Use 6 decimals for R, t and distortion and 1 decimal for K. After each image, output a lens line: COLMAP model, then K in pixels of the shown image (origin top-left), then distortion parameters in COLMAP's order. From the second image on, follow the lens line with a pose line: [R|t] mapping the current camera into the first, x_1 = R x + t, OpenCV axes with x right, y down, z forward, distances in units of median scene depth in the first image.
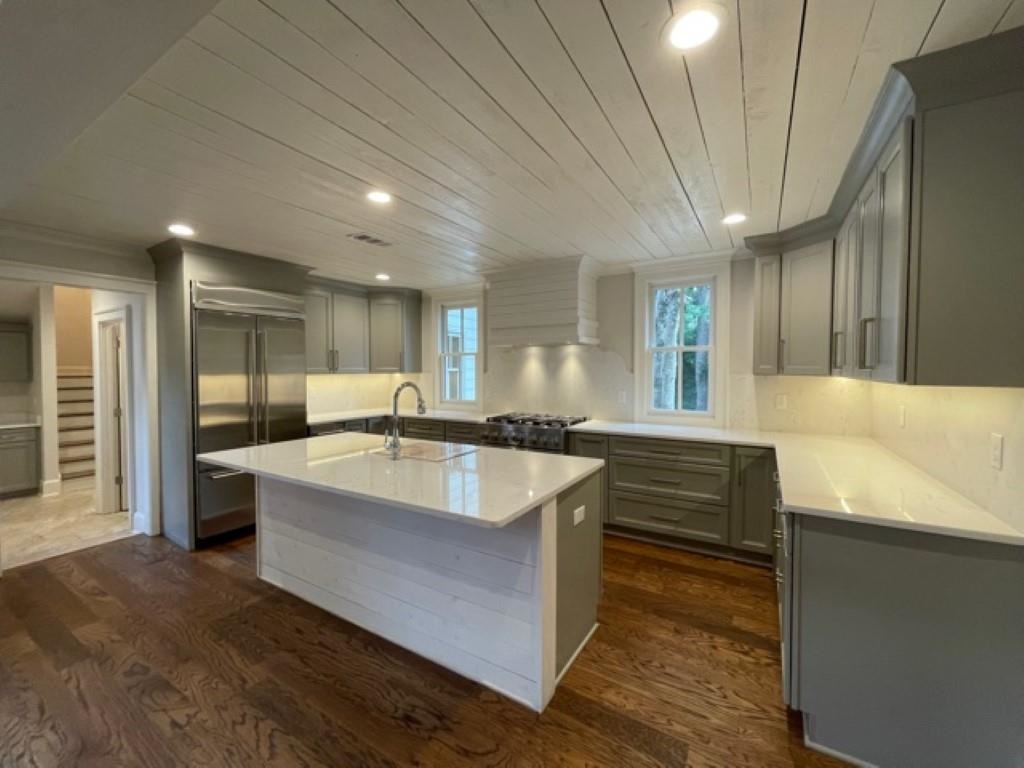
lens RADIAL K [[414.1, 0, 510.1], [0, 414.1, 378.3], [0, 0, 1]] dist [-0.000507, 0.000051]
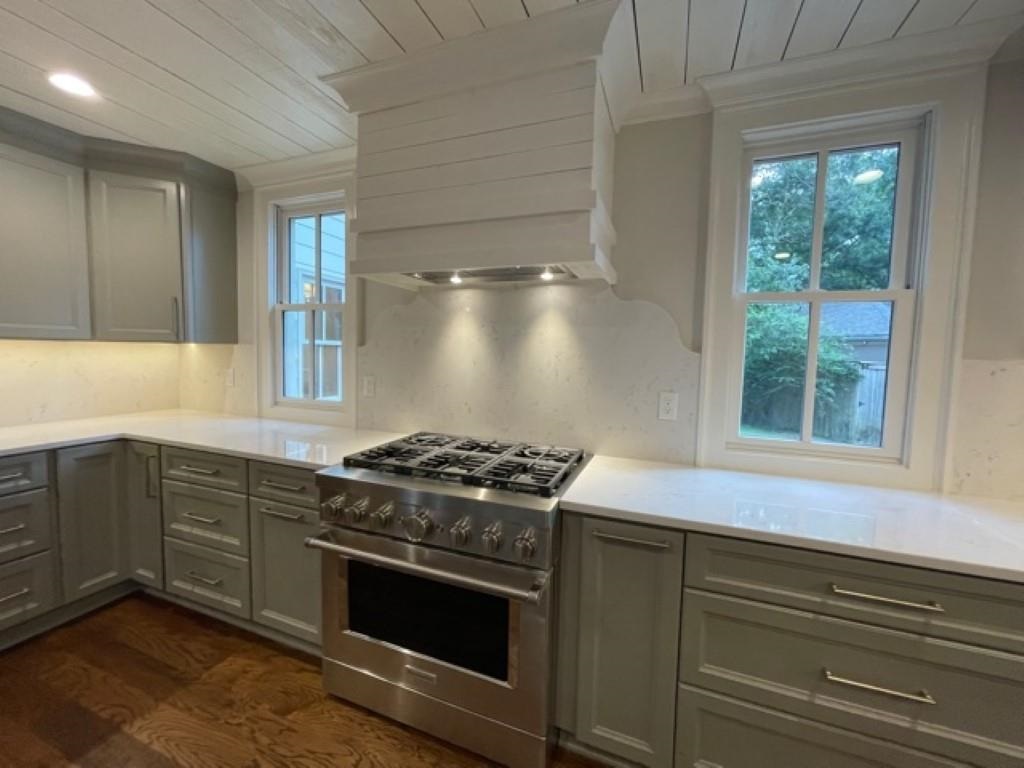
lens RADIAL K [[414.1, 0, 510.1], [0, 414.1, 378.3], [0, 0, 1]] dist [-0.000507, 0.000051]
pose [[0.984501, 0.016437, 0.174605, 0.026206], [-0.023240, 0.999045, 0.036992, 0.002824], [-0.173830, -0.040476, 0.983943, 0.523044]]
